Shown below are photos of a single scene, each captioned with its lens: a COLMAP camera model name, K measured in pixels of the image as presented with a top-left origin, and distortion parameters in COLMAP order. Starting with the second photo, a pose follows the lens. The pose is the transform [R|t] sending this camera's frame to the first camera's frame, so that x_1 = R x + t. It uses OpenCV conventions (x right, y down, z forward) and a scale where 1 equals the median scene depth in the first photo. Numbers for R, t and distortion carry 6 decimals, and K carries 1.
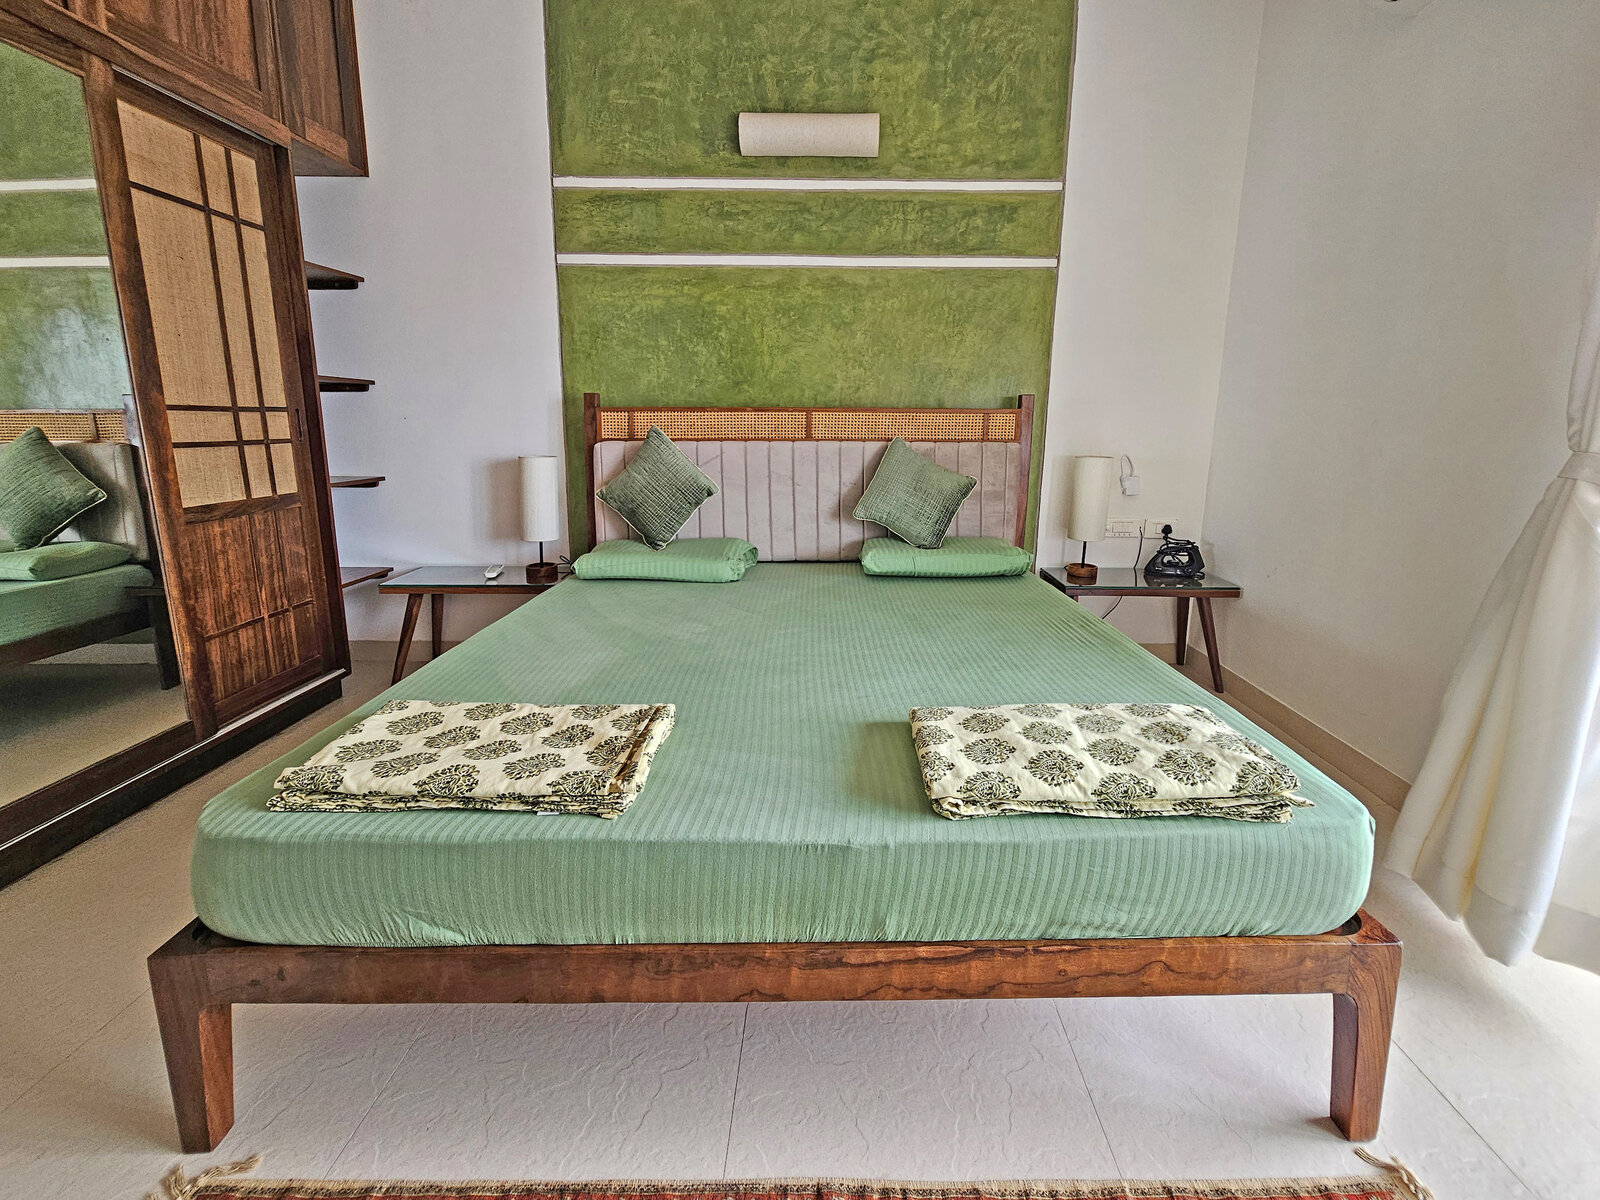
lens RADIAL K [[639.0, 0, 793.2], [0, 639.0, 657.5], [0, 0, 1]] dist [-0.000975, -0.000271]
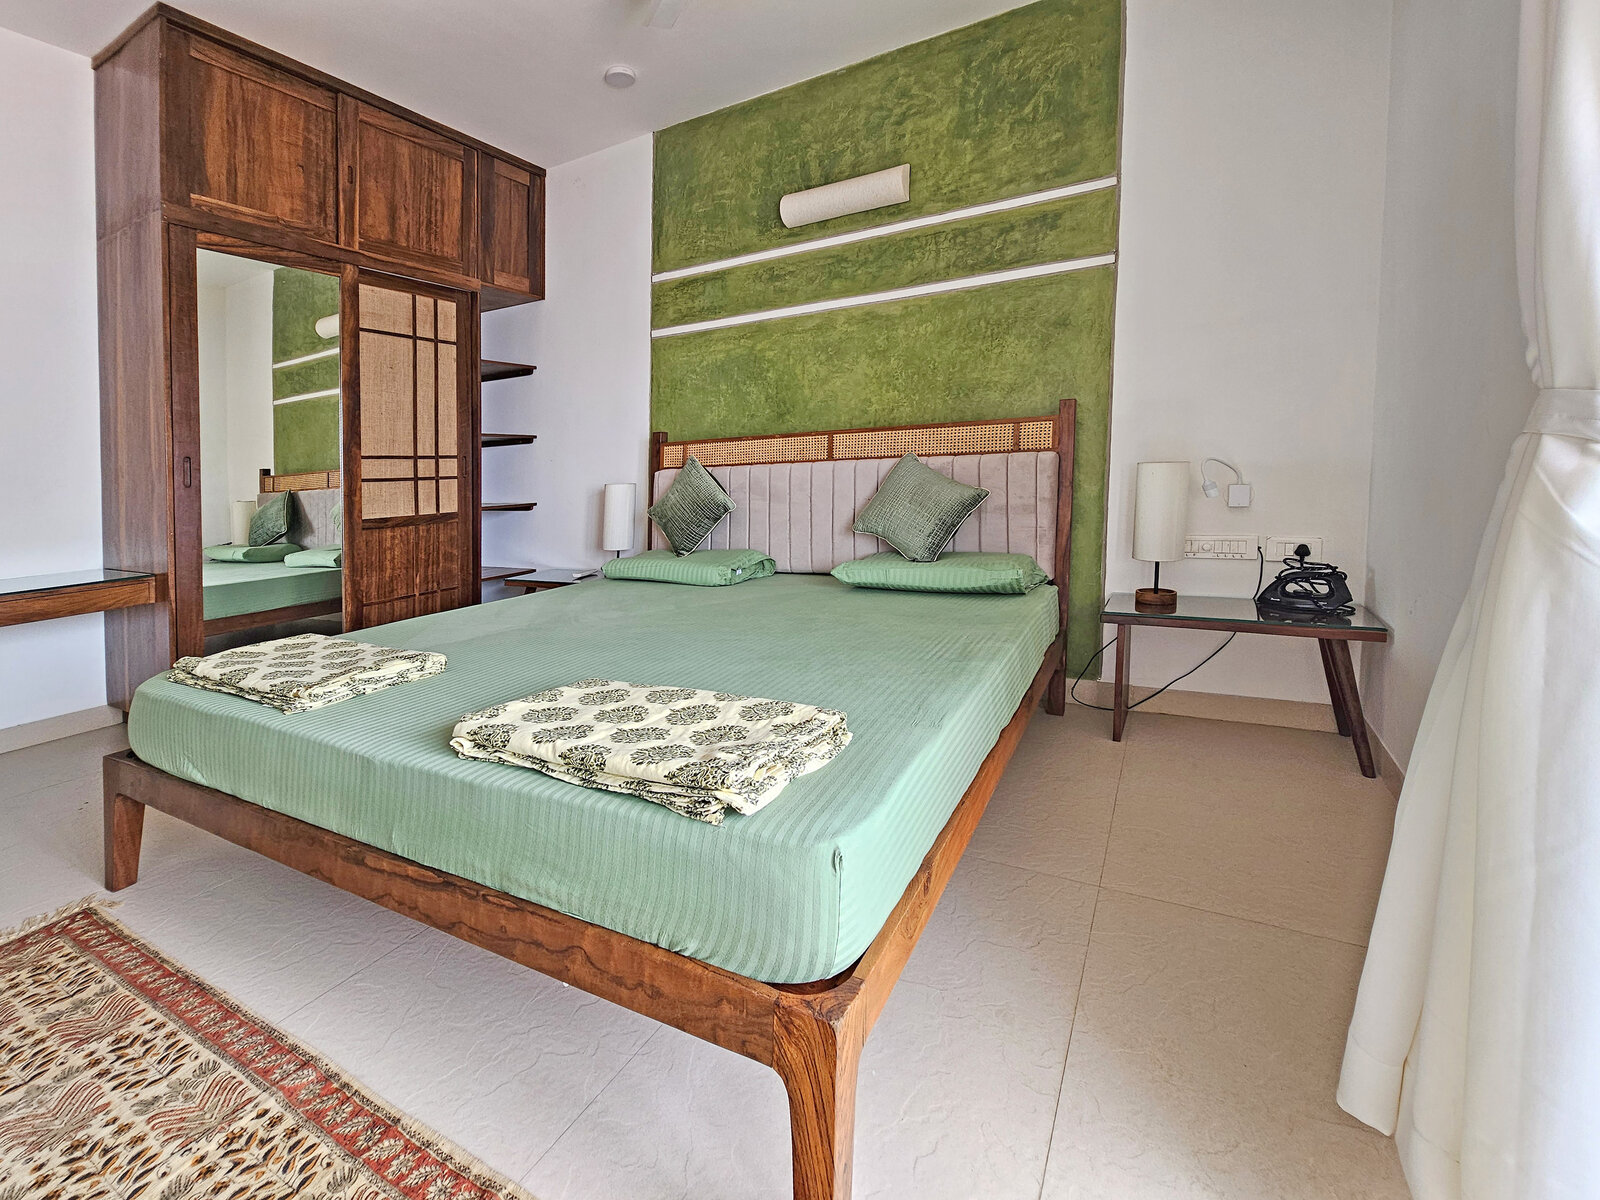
lens RADIAL K [[633.3, 0, 800.0], [0, 633.3, 600.0], [0, 0, 1]] dist [-0.001810, -0.000139]
pose [[0.890291, 0.046235, -0.453038, 0.483689], [-0.111189, 0.986793, -0.117797, 0.017094], [0.441609, 0.155247, 0.883674, 0.092244]]
